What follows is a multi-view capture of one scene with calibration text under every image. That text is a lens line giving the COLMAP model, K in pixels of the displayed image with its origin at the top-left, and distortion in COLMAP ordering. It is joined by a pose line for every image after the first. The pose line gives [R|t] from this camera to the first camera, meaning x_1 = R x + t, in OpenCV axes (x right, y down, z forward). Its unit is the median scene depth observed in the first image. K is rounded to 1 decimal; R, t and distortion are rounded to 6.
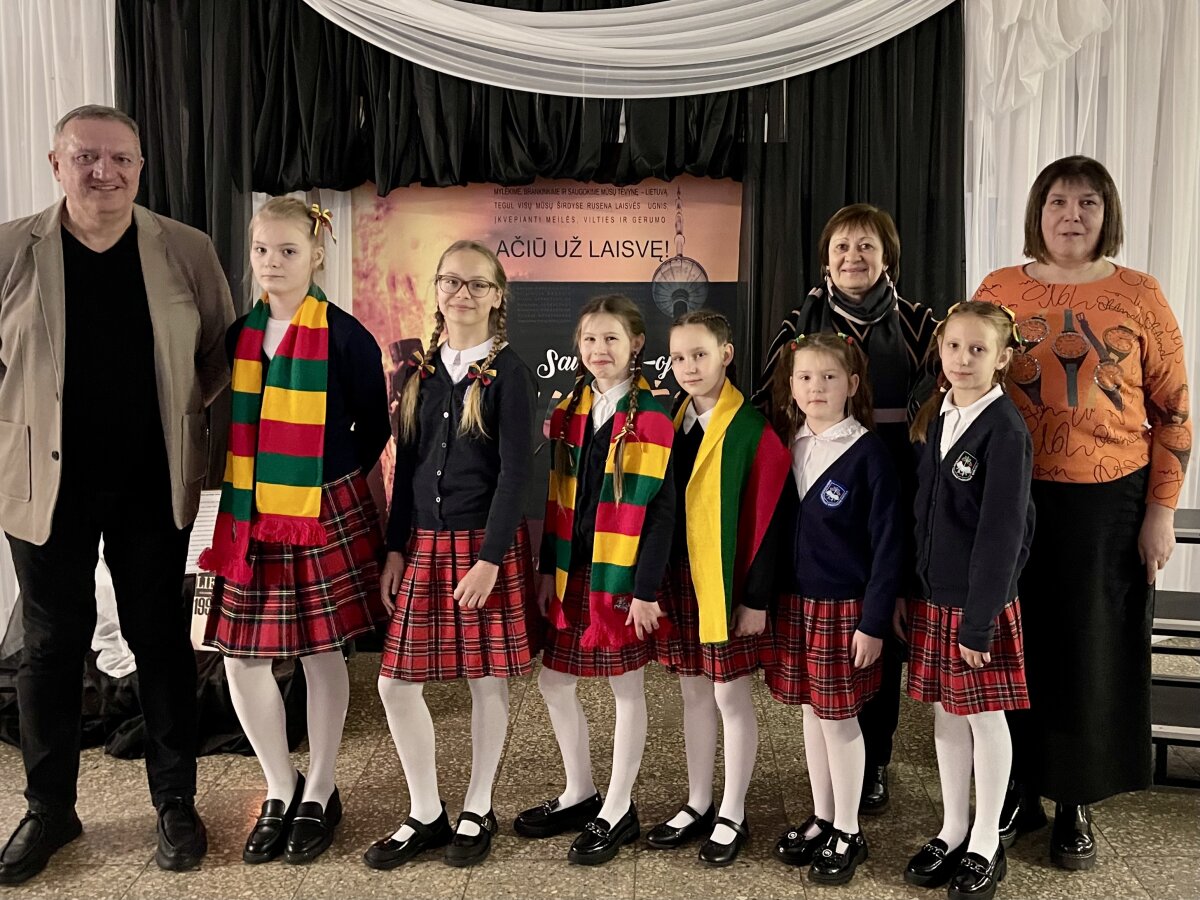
lens RADIAL K [[965.3, 0, 600.0], [0, 965.3, 450.0], [0, 0, 1]] dist [-0.006202, -0.000803]
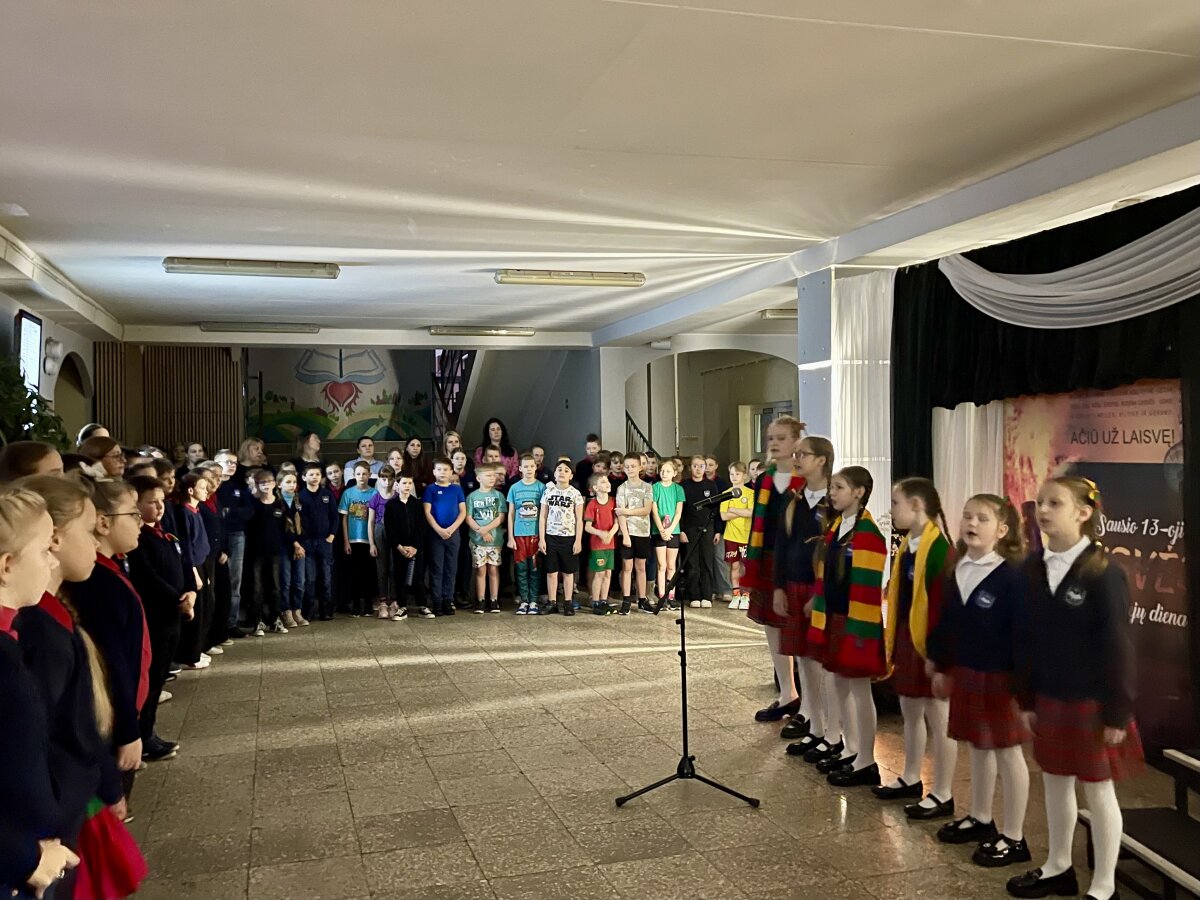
lens RADIAL K [[872.1, 0, 600.0], [0, 872.1, 450.0], [0, 0, 1]] dist [0.075455, 0.001509]
pose [[0.361625, -0.005017, -0.932310, 0.833247], [-0.172246, 0.982412, -0.072097, 0.012212], [0.916275, 0.186658, 0.354400, -0.047197]]
